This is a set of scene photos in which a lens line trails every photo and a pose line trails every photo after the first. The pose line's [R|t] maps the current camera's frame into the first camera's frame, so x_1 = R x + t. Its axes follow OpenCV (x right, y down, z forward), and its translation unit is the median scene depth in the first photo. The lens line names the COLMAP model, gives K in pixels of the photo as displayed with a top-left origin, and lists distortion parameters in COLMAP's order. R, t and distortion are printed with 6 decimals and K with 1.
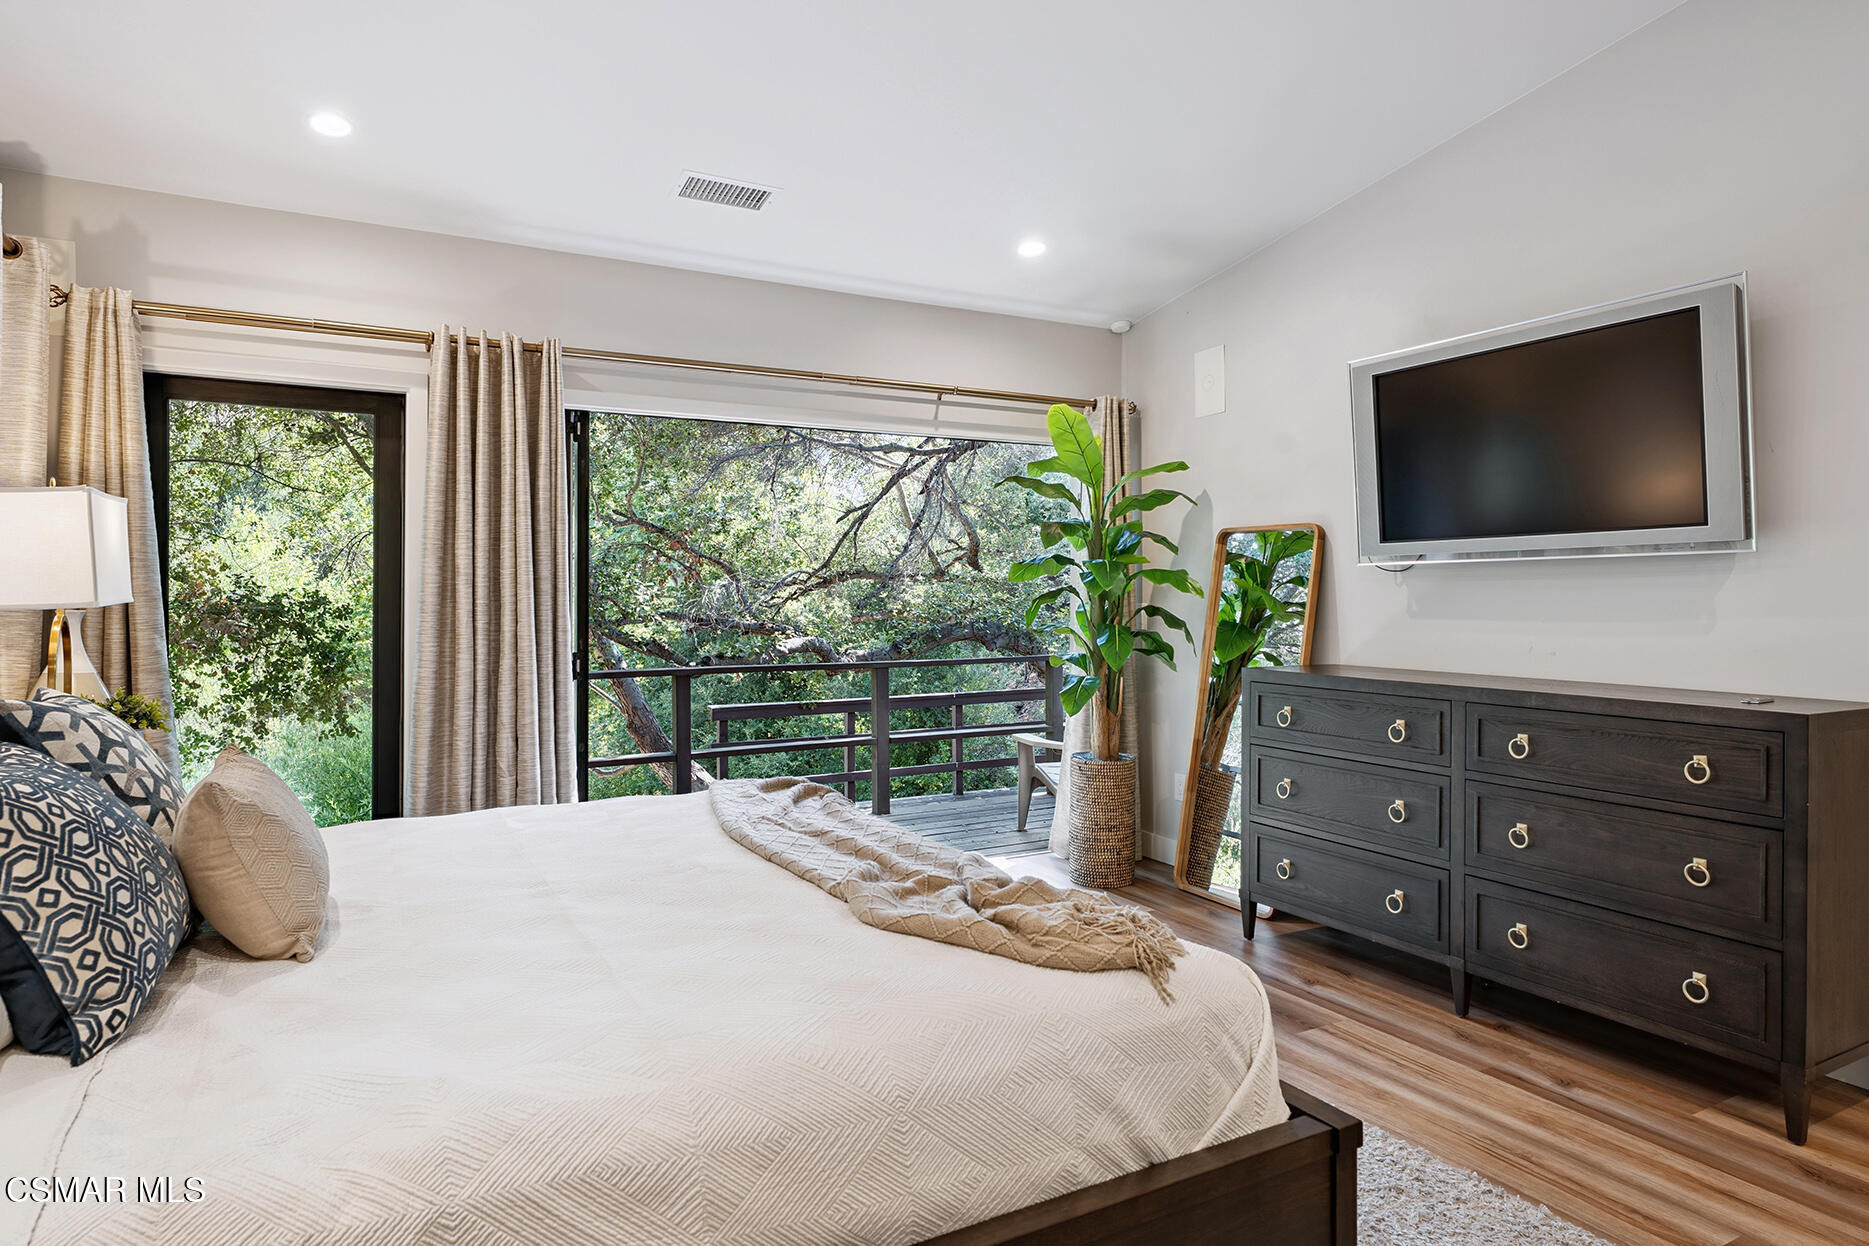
lens RADIAL K [[1089.5, 0, 924.6], [0, 1089.5, 590.0], [0, 0, 1]] dist [-0.002779, 0.002517]
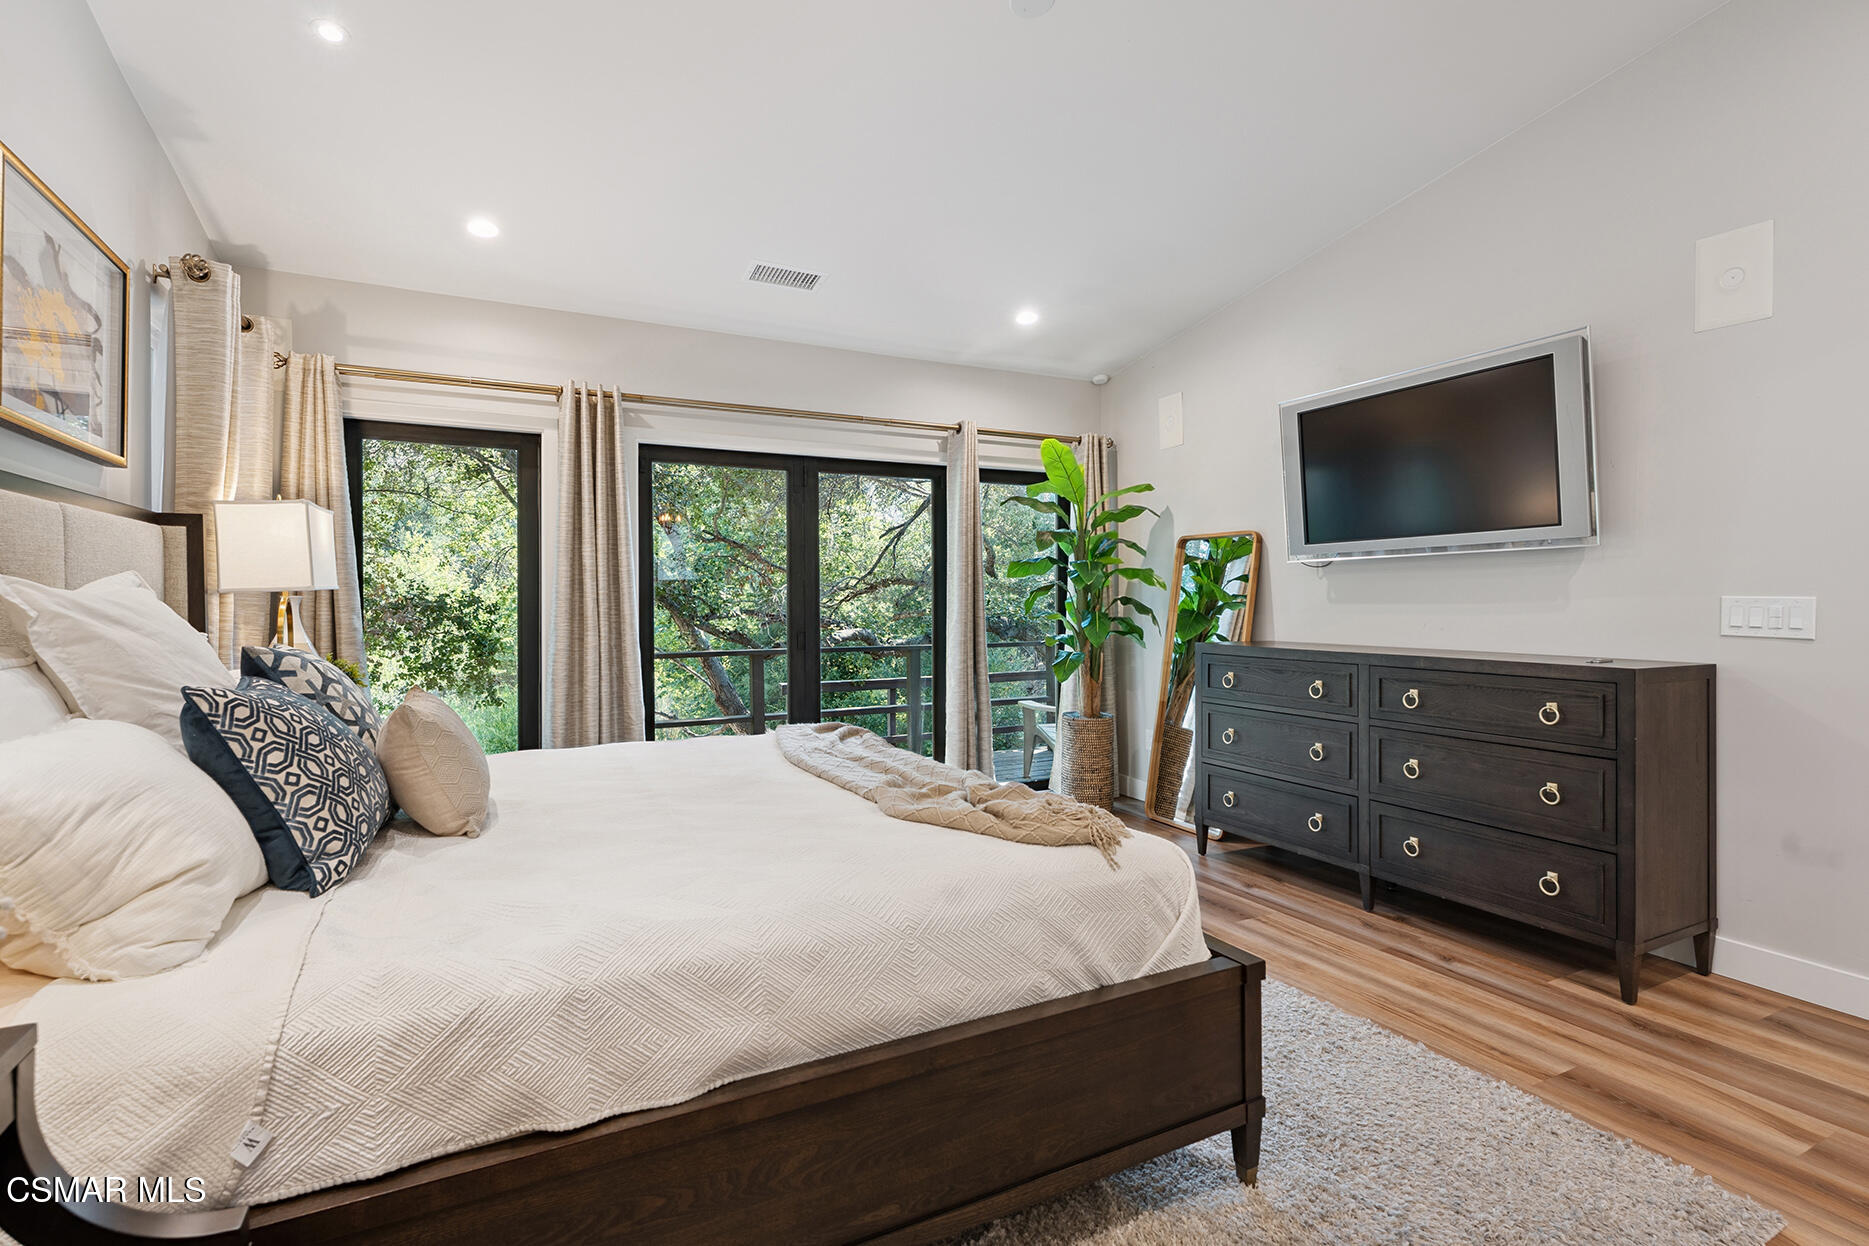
lens RADIAL K [[877.2, 0, 942.8], [0, 877.2, 588.0], [0, 0, 1]] dist [0.001266, -0.000335]
pose [[0.999840, -0.011693, -0.013546, 0.013585], [0.011530, 0.999861, -0.012046, 0.019767], [0.013685, 0.011888, 0.999836, -0.035219]]
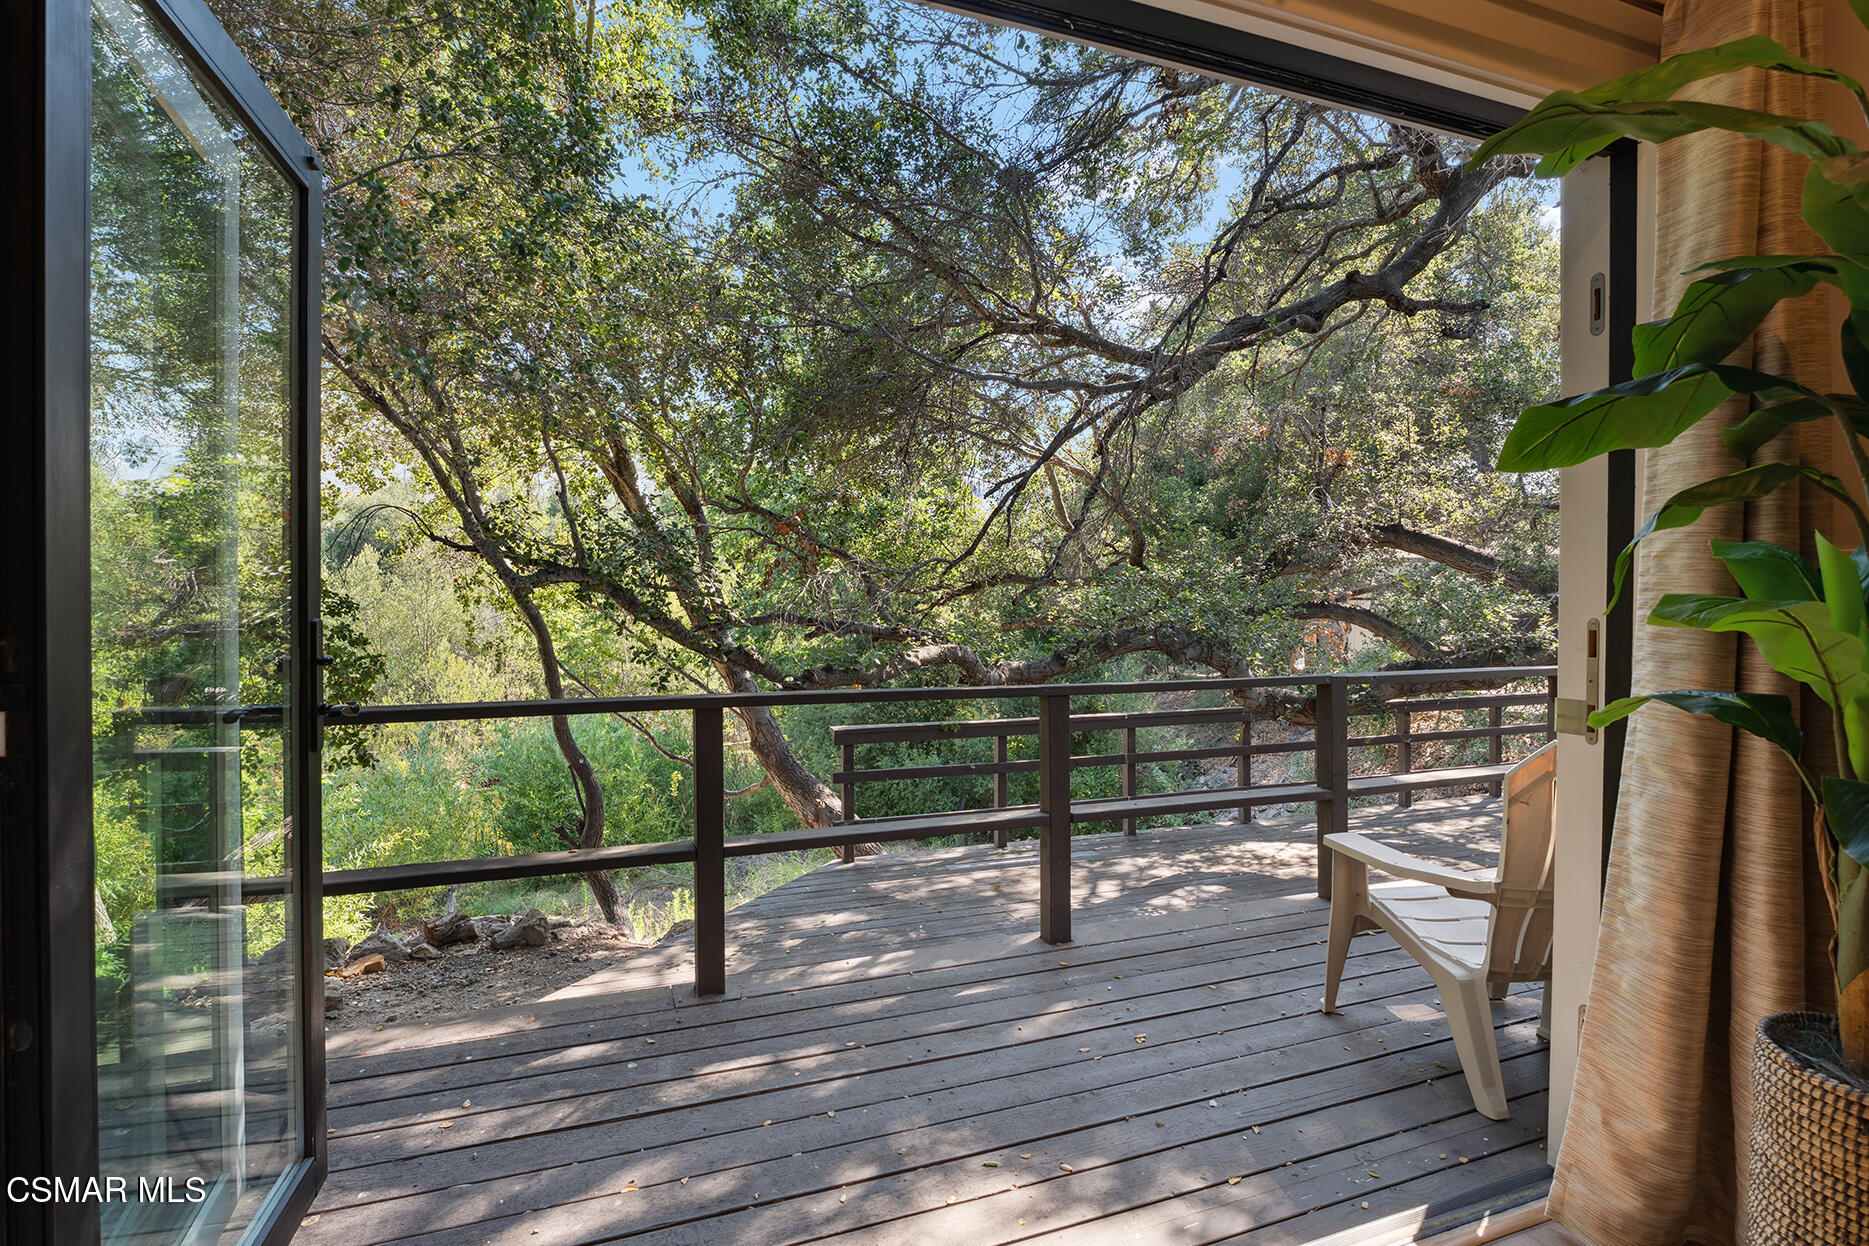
lens RADIAL K [[895.0, 0, 938.1], [0, 895.0, 608.1], [0, 0, 1]] dist [-0.010319, -0.000318]
pose [[0.990675, -0.000723, -0.136247, -0.054795], [0.000708, 1.000000, -0.000160, 0.035380], [0.136247, 0.000062, 0.990675, 0.751351]]
